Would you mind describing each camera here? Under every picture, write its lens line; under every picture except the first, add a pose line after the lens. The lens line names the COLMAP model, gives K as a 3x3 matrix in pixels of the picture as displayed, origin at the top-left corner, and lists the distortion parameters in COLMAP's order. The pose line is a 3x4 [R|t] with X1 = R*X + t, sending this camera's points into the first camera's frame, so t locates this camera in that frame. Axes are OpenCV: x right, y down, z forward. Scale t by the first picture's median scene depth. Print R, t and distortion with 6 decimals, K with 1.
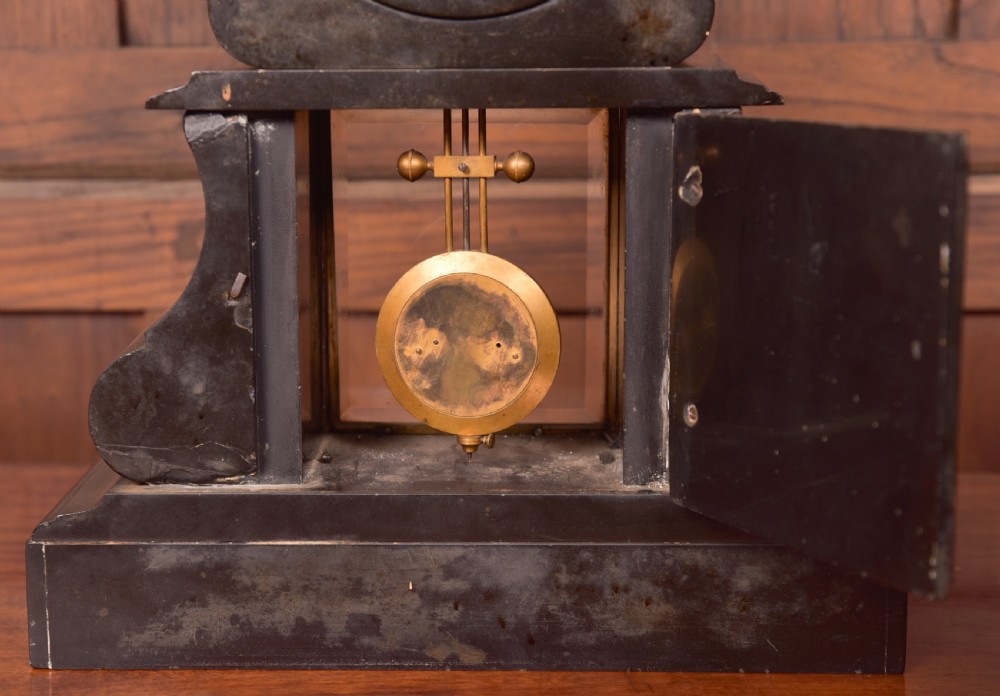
lens RADIAL K [[2765.3, 0, 424.0], [0, 2765.3, 433.8], [0, 0, 1]] dist [0.324597, 0.000000]
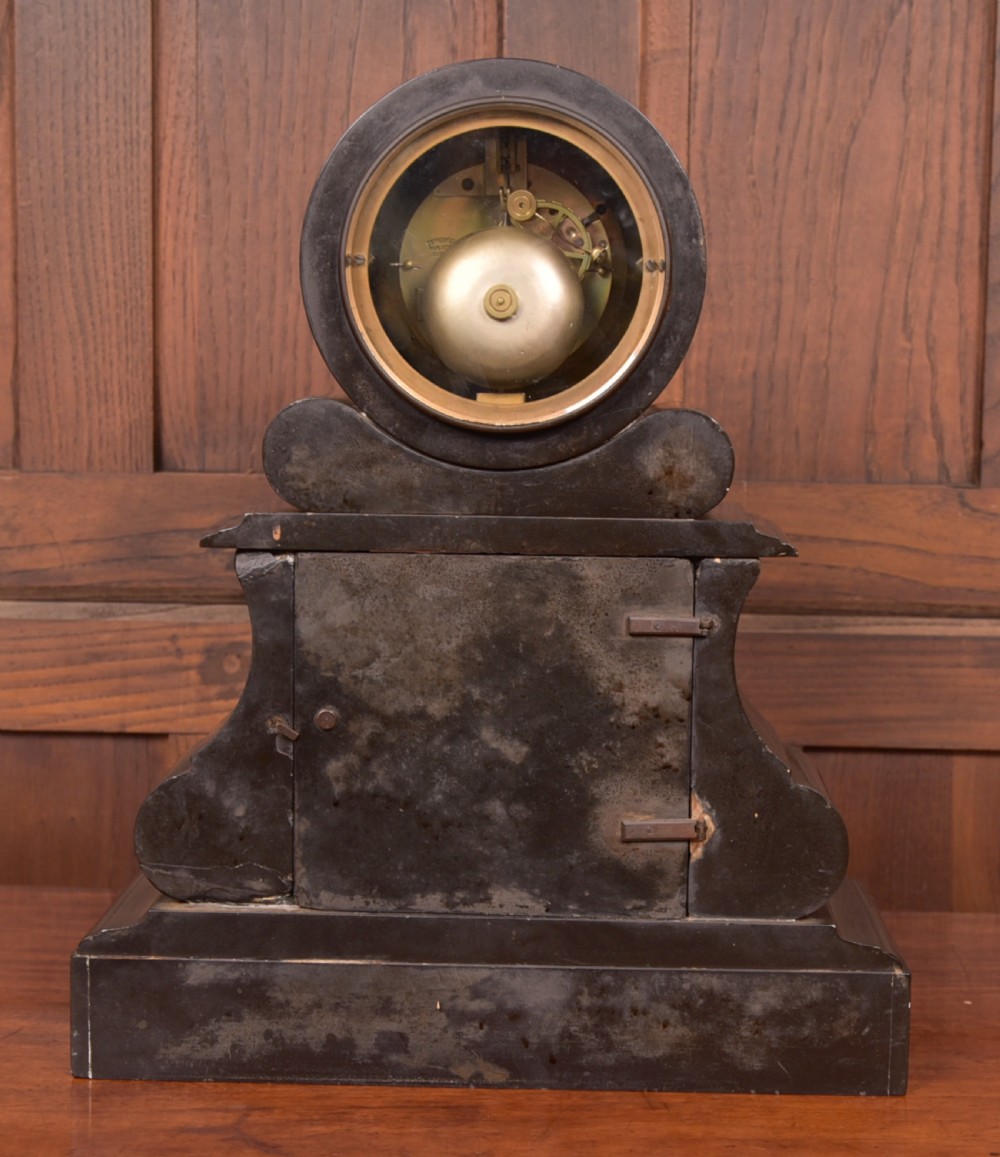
lens RADIAL K [[2878.8, 0, 501.1], [0, 2878.8, 691.2], [0, 0, 1]] dist [-0.021000, 0.000000]
pose [[0.999605, 0.021335, 0.018306, -0.003598], [-0.020180, 0.997928, -0.061096, 0.002747], [-0.019571, 0.060703, 0.997964, -0.086603]]
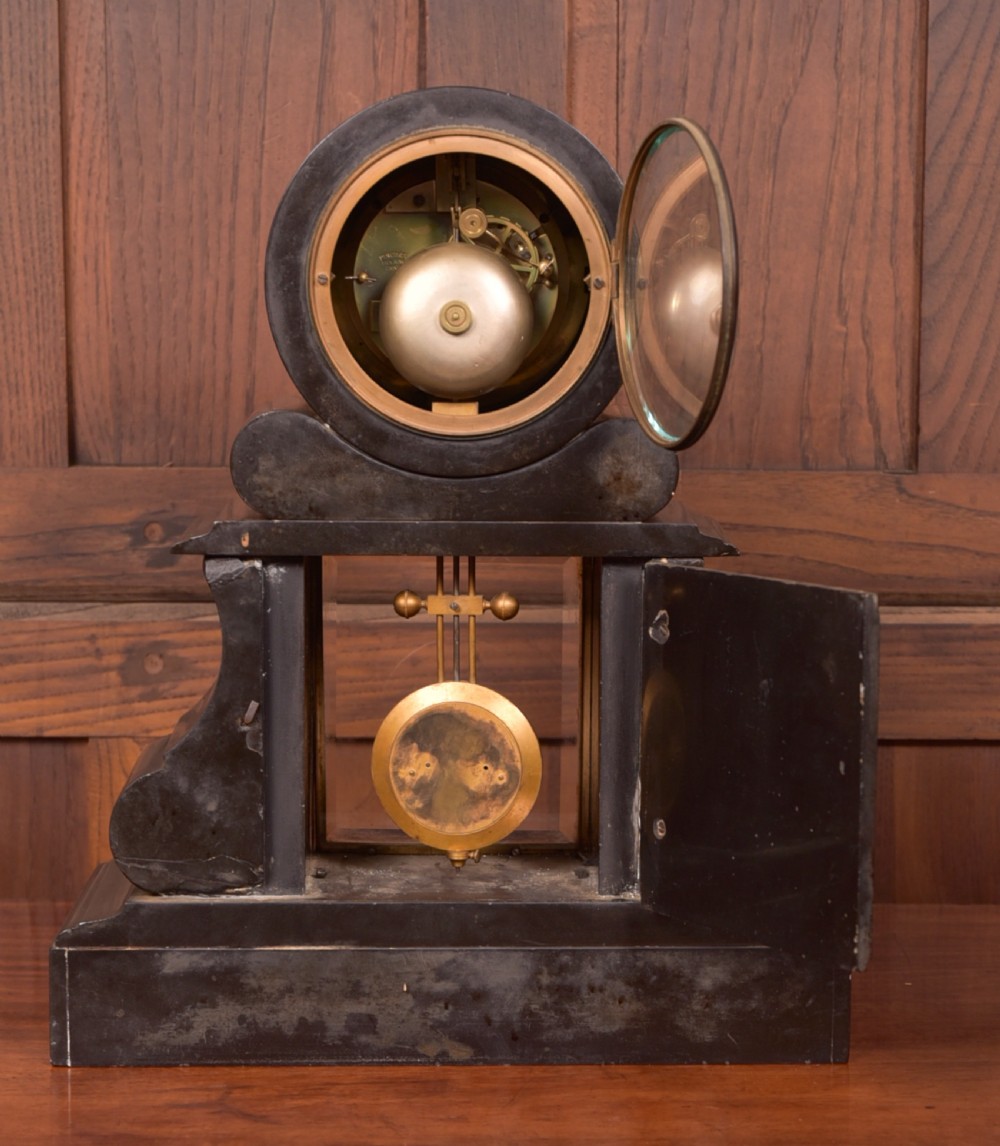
lens RADIAL K [[3066.8, 0, 659.1], [0, 3066.8, 787.9], [0, 0, 1]] dist [-0.013668, 0.000000]
pose [[0.995304, 0.003010, 0.096751, -0.022303], [-0.000230, 0.999587, -0.028731, 0.010891], [-0.096797, 0.028574, 0.994894, -0.215266]]
